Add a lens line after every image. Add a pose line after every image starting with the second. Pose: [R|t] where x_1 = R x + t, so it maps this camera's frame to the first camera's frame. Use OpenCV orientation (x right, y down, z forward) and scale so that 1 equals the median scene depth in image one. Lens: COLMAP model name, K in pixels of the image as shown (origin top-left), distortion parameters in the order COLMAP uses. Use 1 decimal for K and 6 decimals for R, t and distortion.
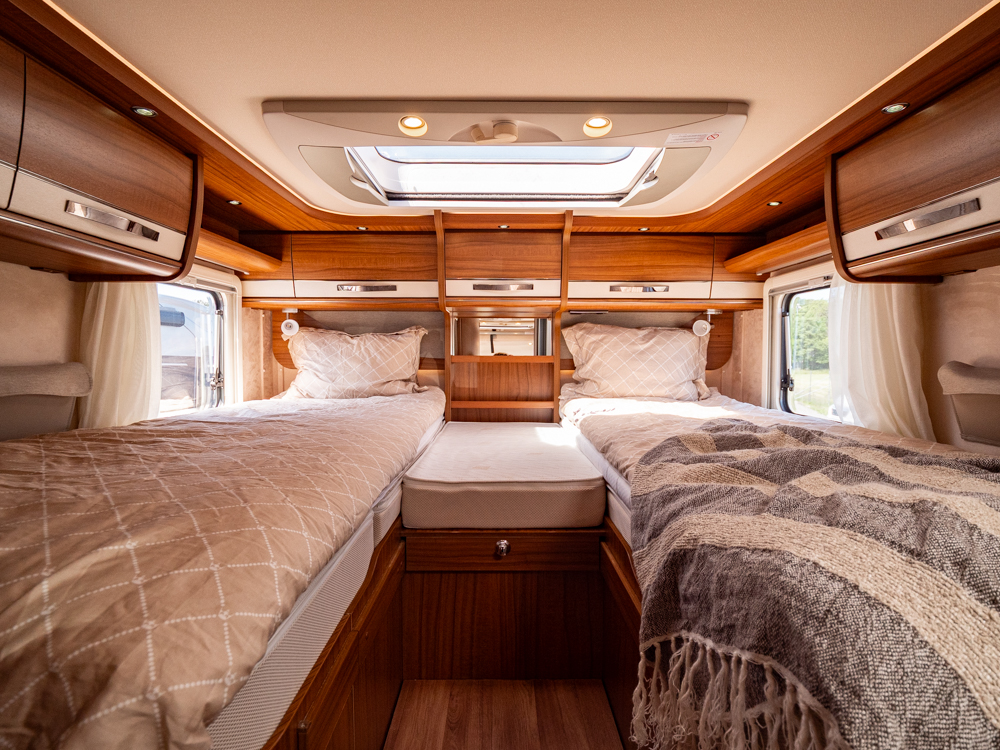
lens RADIAL K [[482.4, 0, 501.0], [0, 482.4, 377.7], [0, 0, 1]] dist [-0.013353, 0.001576]
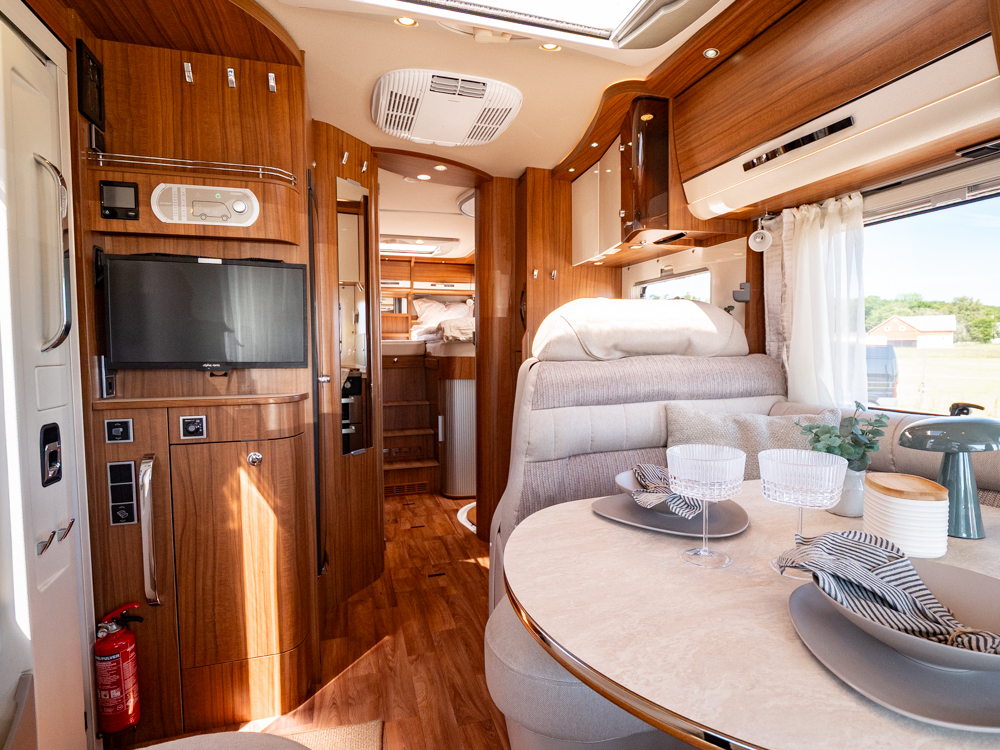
lens RADIAL K [[488.5, 0, 500.0], [0, 488.5, 375.0], [0, 0, 1]] dist [-0.013002, -0.001107]
pose [[0.953380, -0.022513, 0.300933, -0.319015], [0.018602, 0.999701, 0.015857, 0.392276], [-0.301200, -0.009520, 0.953514, -2.415581]]
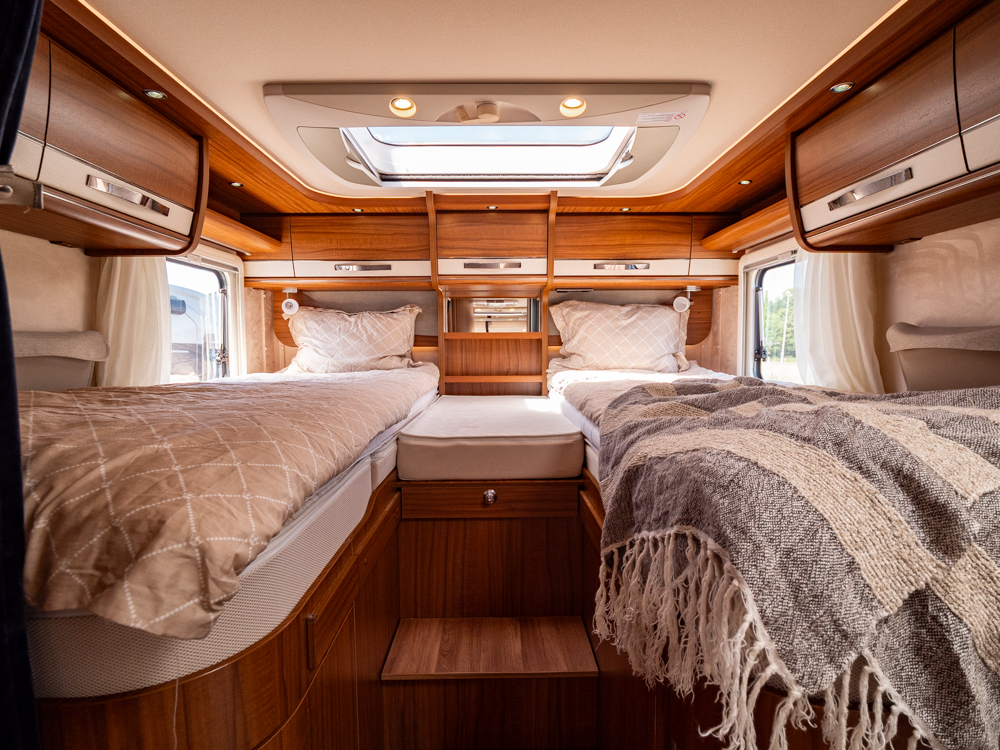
lens RADIAL K [[475.8, 0, 500.8], [0, 475.8, 377.3], [0, 0, 1]] dist [-0.011586, -0.000611]
pose [[0.999945, -0.008383, 0.006284, 0.022558], [0.008258, 0.999772, 0.019694, 0.057293], [-0.006447, -0.019641, 0.999786, -0.070786]]
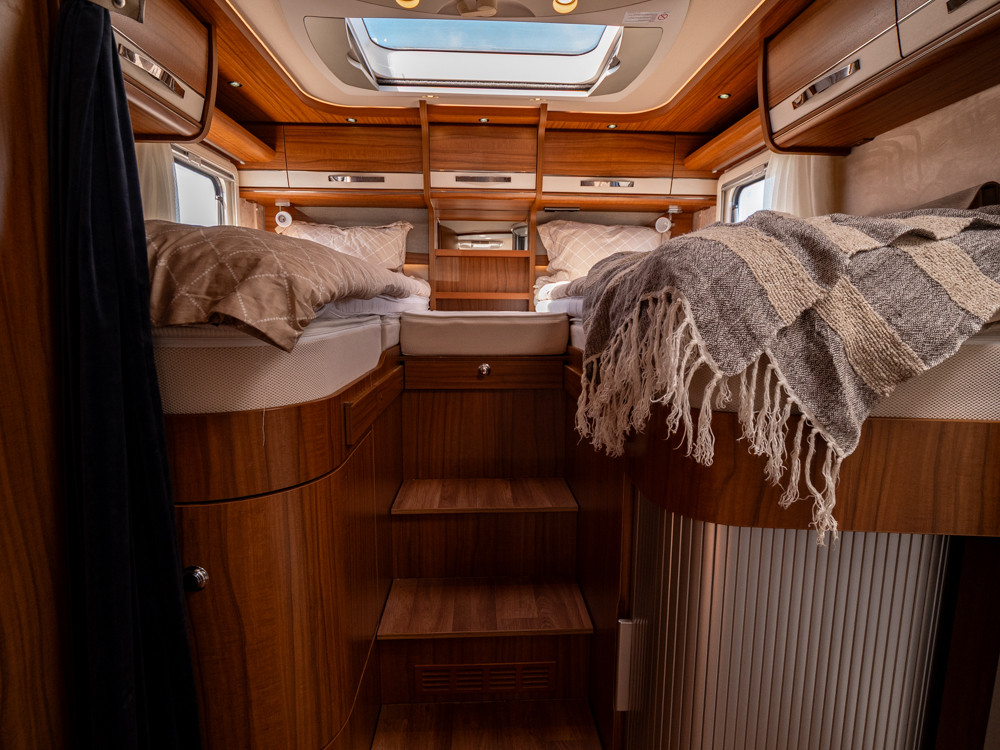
lens RADIAL K [[488.5, 0, 500.0], [0, 488.5, 375.0], [0, 0, 1]] dist [-0.013002, -0.001107]
pose [[0.999087, -0.002338, 0.042646, -0.008978], [-0.001619, 0.995708, 0.092535, 0.237353], [-0.042680, -0.092519, 0.994796, -0.219221]]
